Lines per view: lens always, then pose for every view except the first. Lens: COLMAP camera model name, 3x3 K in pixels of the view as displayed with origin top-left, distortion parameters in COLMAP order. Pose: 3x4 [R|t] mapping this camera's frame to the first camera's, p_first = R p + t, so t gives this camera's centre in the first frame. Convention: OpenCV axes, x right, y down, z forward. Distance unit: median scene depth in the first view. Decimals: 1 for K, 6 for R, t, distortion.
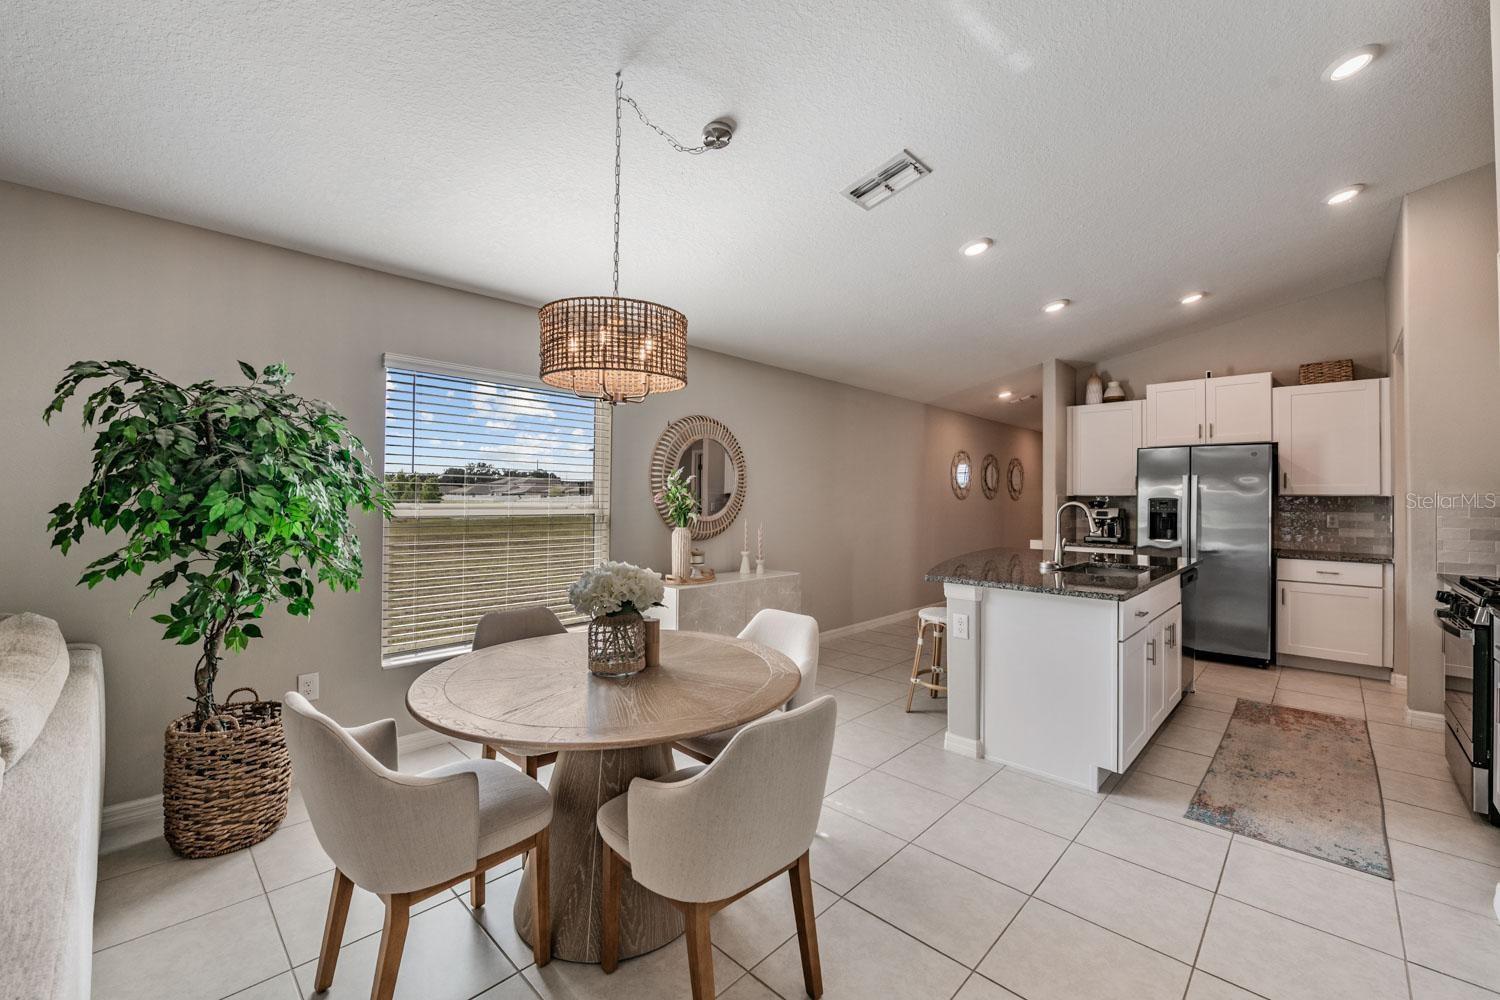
lens RADIAL K [[606.8, 0, 746.8], [0, 606.8, 489.3], [0, 0, 1]] dist [-0.011523, -0.000810]
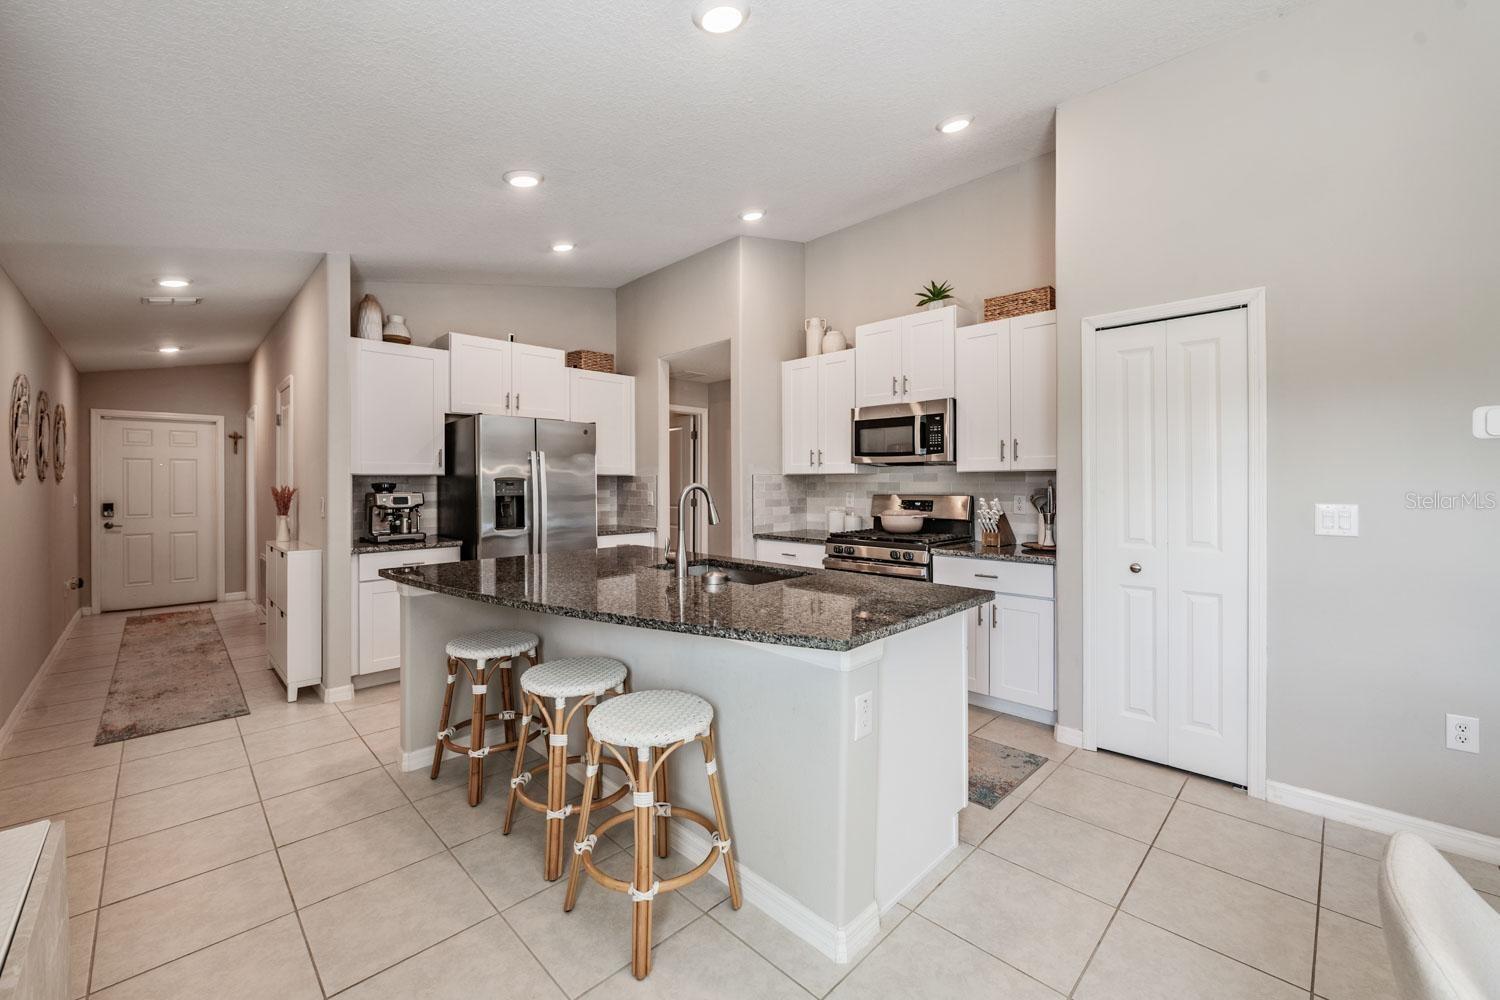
lens RADIAL K [[594.2, 0, 750.2], [0, 594.2, 481.5], [0, 0, 1]] dist [-0.006145, -0.006147]
pose [[0.018135, -0.008499, 0.999799, -0.120838], [-0.011188, 0.999900, 0.008703, 0.010681], [-0.999773, -0.011344, 0.018038, 0.762497]]
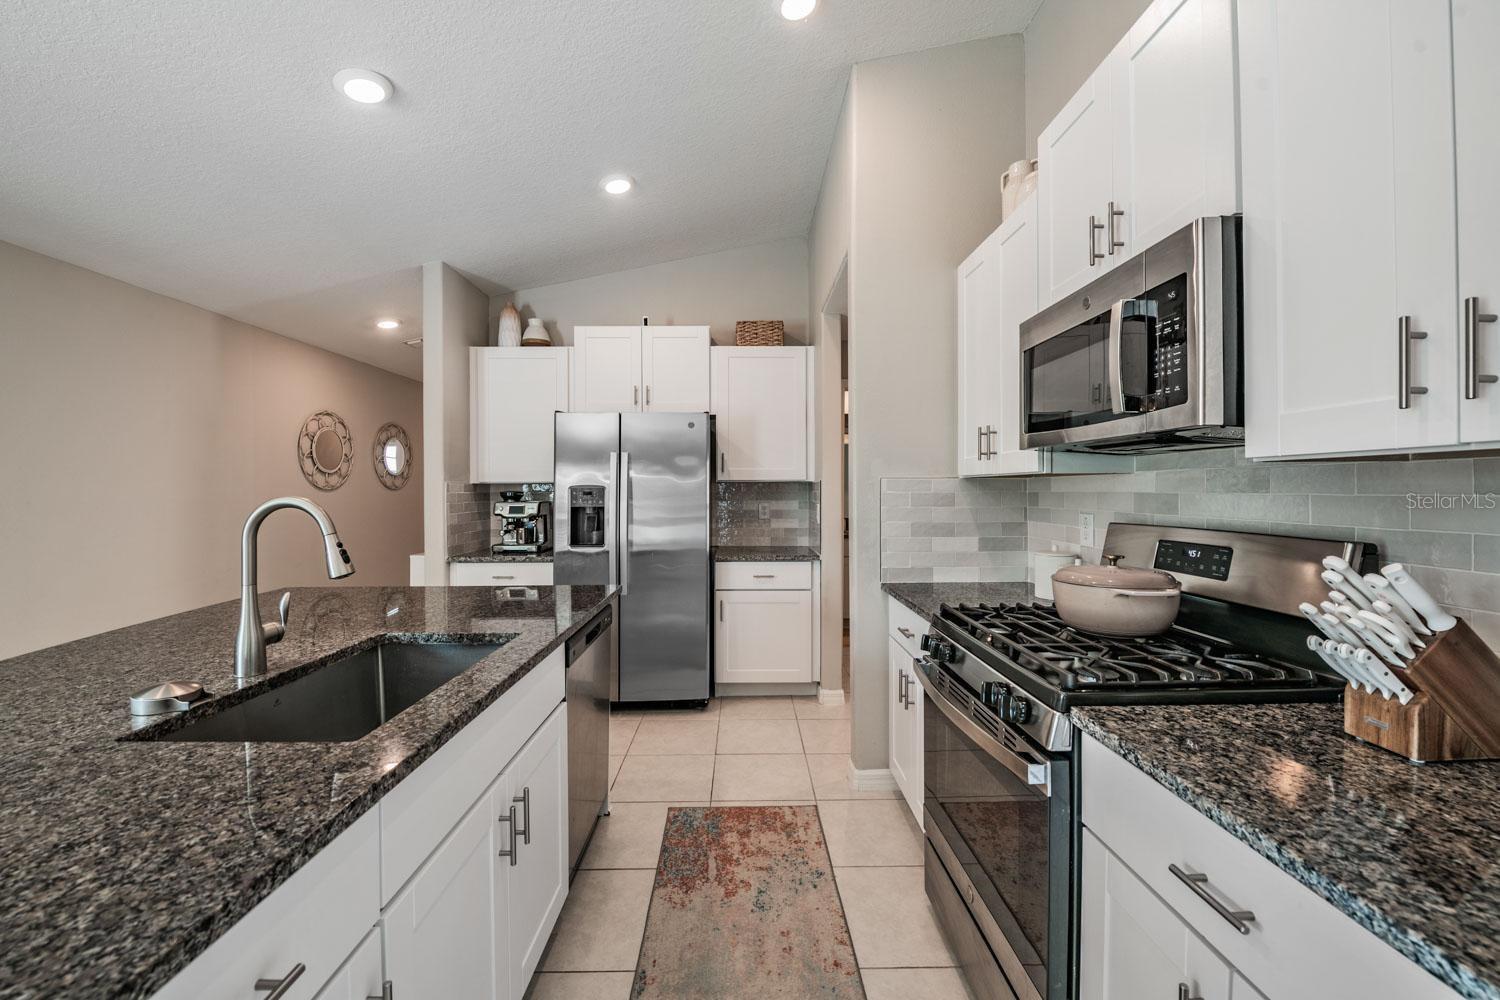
lens RADIAL K [[593.2, 0, 751.0], [0, 593.2, 492.0], [0, 0, 1]] dist [-0.011216, -0.000158]
pose [[0.707493, -0.014699, 0.706567, 0.402372], [-0.000091, 0.999782, 0.020890, 0.009060], [-0.706720, -0.014844, 0.707337, 0.458248]]
